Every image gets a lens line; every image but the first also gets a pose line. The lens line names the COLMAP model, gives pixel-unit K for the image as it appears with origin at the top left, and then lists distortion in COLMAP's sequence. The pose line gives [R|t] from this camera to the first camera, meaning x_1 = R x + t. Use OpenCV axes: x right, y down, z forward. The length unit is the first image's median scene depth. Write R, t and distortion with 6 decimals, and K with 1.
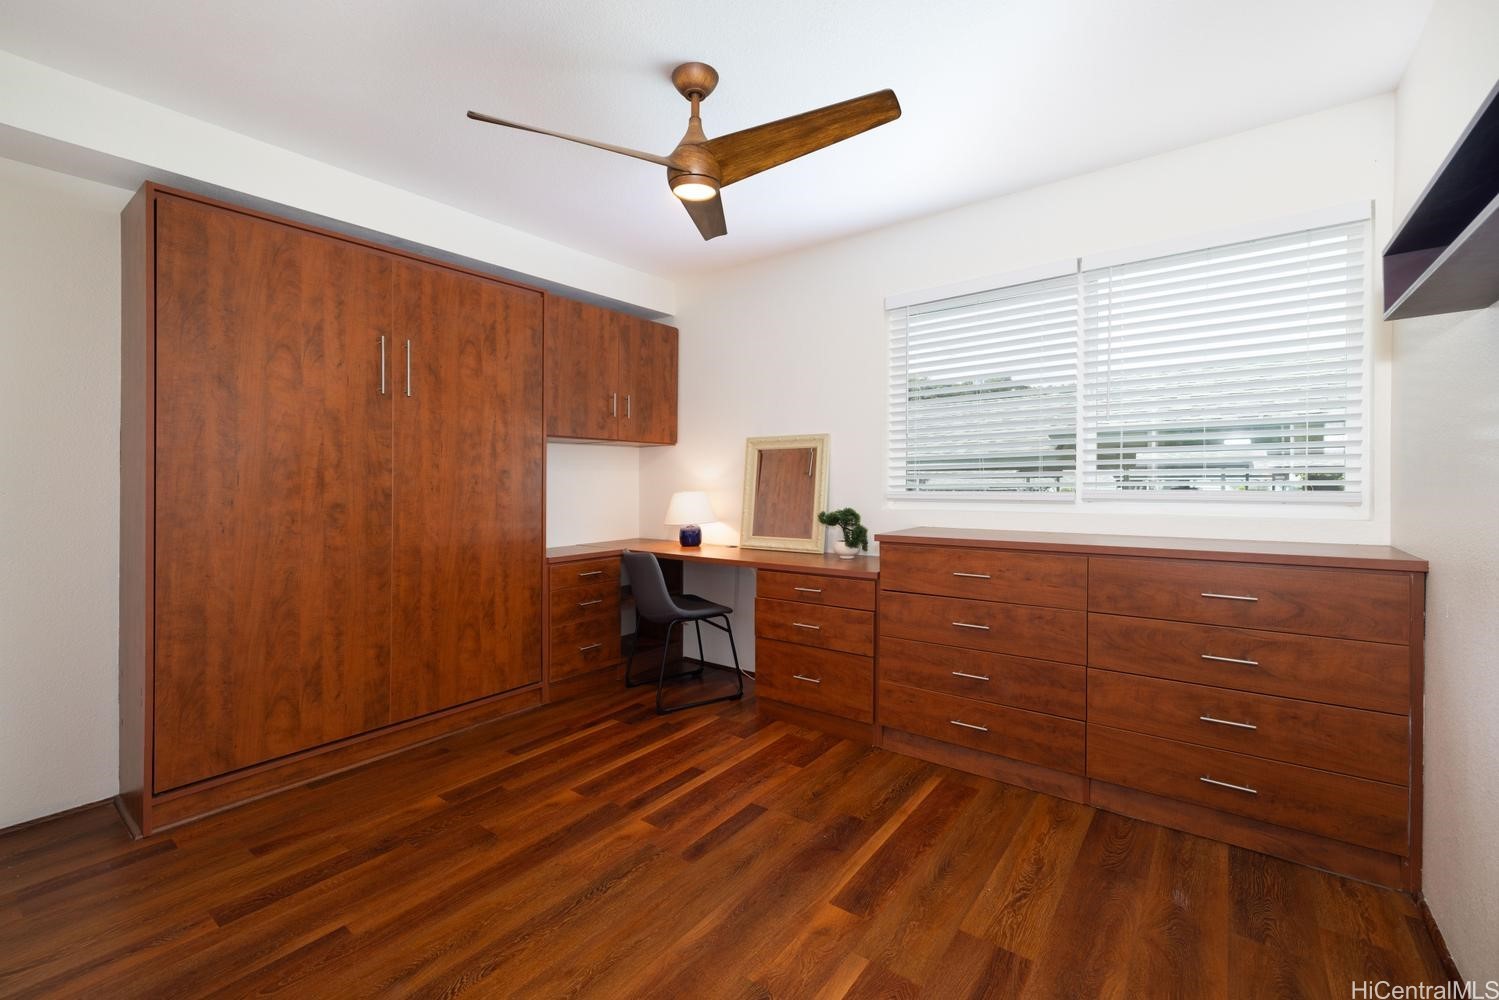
lens RADIAL K [[618.0, 0, 749.5], [0, 618.0, 500.0], [0, 0, 1]] dist [-0.000453, -0.000068]
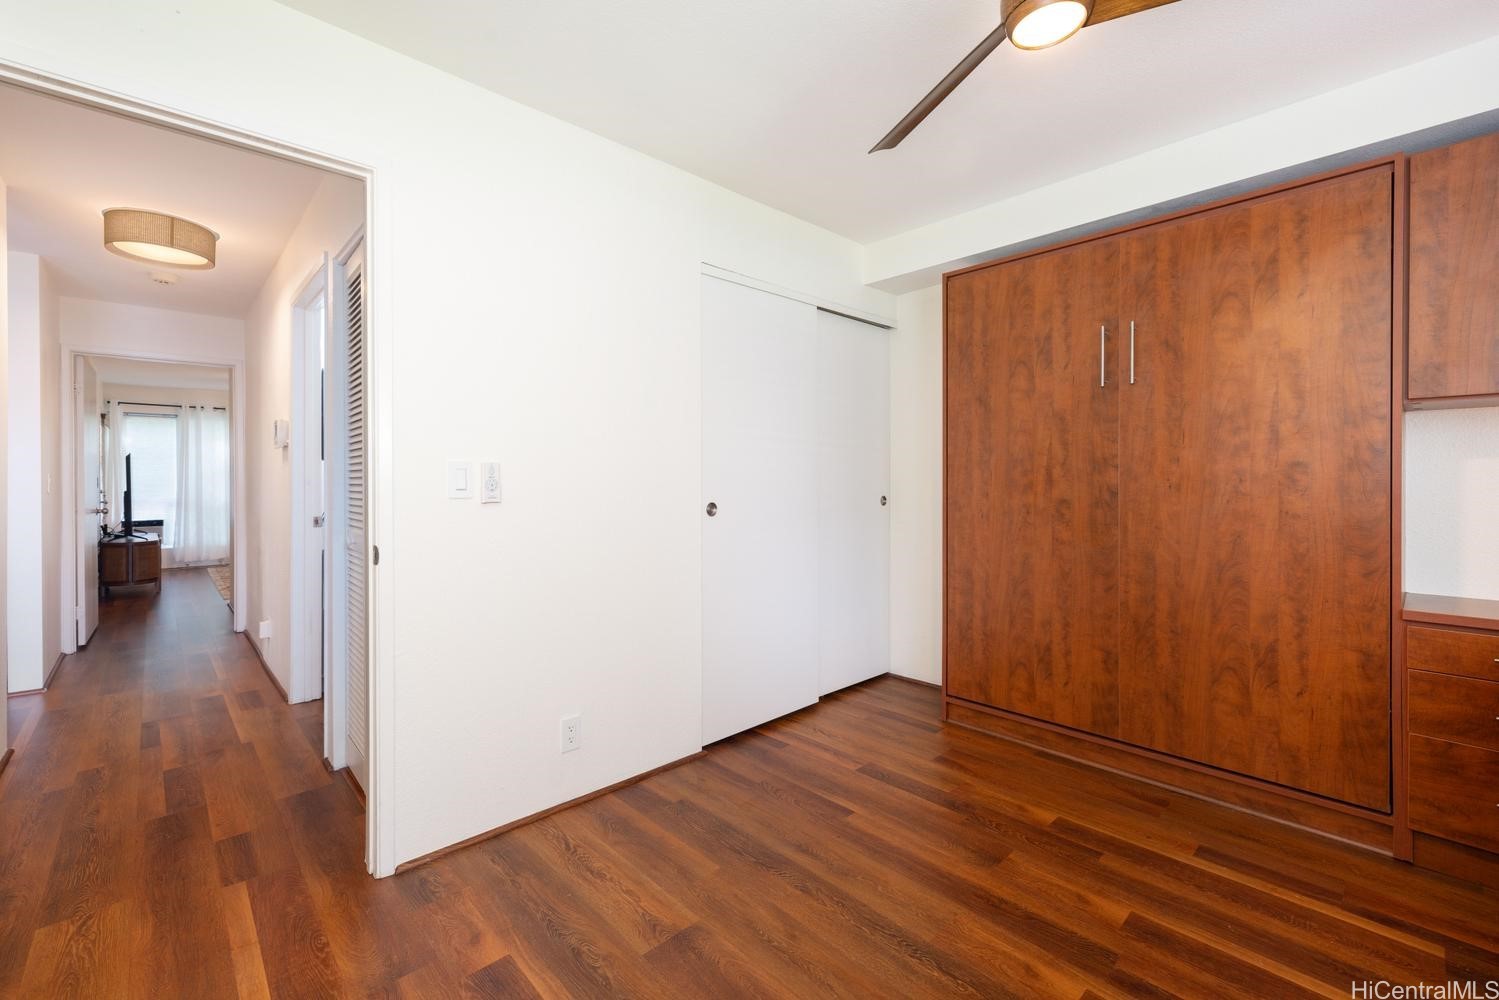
lens RADIAL K [[632.7, 0, 747.1], [0, 632.7, 482.0], [0, 0, 1]] dist [0.000307, 0.000419]
pose [[-0.157758, 0.011152, -0.987415, 0.468591], [-0.026549, 0.999527, 0.015531, -0.025601], [0.987121, 0.028665, -0.157388, 0.624768]]
